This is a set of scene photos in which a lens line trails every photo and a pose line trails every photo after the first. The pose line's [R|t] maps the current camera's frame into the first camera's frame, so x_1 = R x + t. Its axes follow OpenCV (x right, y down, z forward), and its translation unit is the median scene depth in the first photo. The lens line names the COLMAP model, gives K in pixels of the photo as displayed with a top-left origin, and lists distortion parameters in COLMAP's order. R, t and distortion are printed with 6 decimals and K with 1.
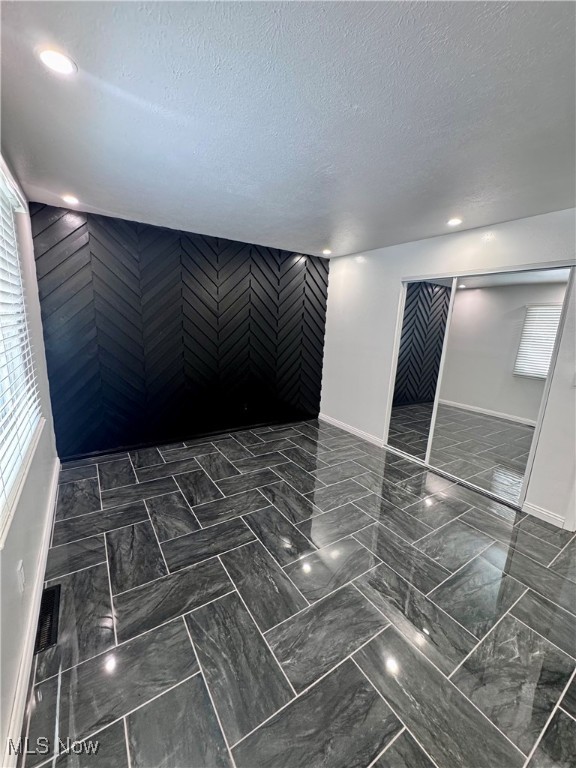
lens RADIAL K [[308.7, 0, 294.0], [0, 308.7, 376.2], [0, 0, 1]] dist [0.002119, -0.000150]
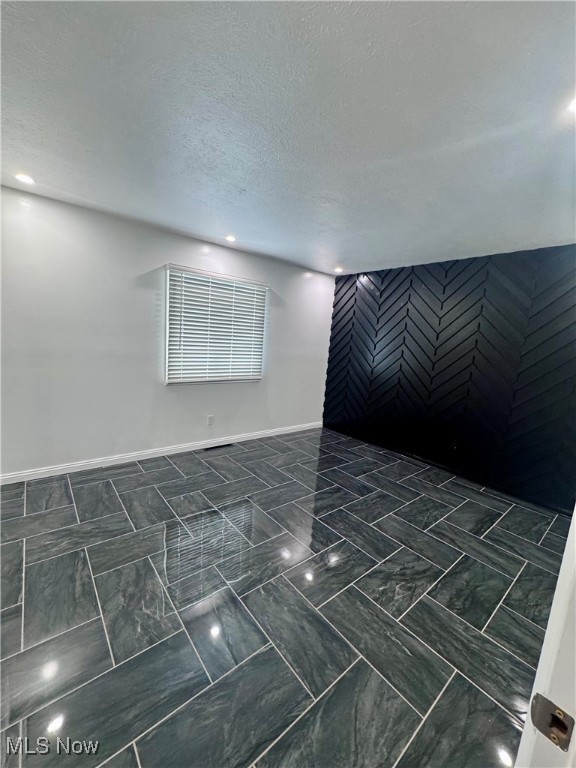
lens RADIAL K [[308.7, 0, 295.9], [0, 308.7, 390.1], [0, 0, 1]] dist [0.002119, -0.000150]
pose [[0.105908, 0.141066, -0.984319, 1.213928], [-0.218923, 0.968906, 0.115302, -0.074844], [0.969977, 0.203279, 0.133498, 0.841491]]
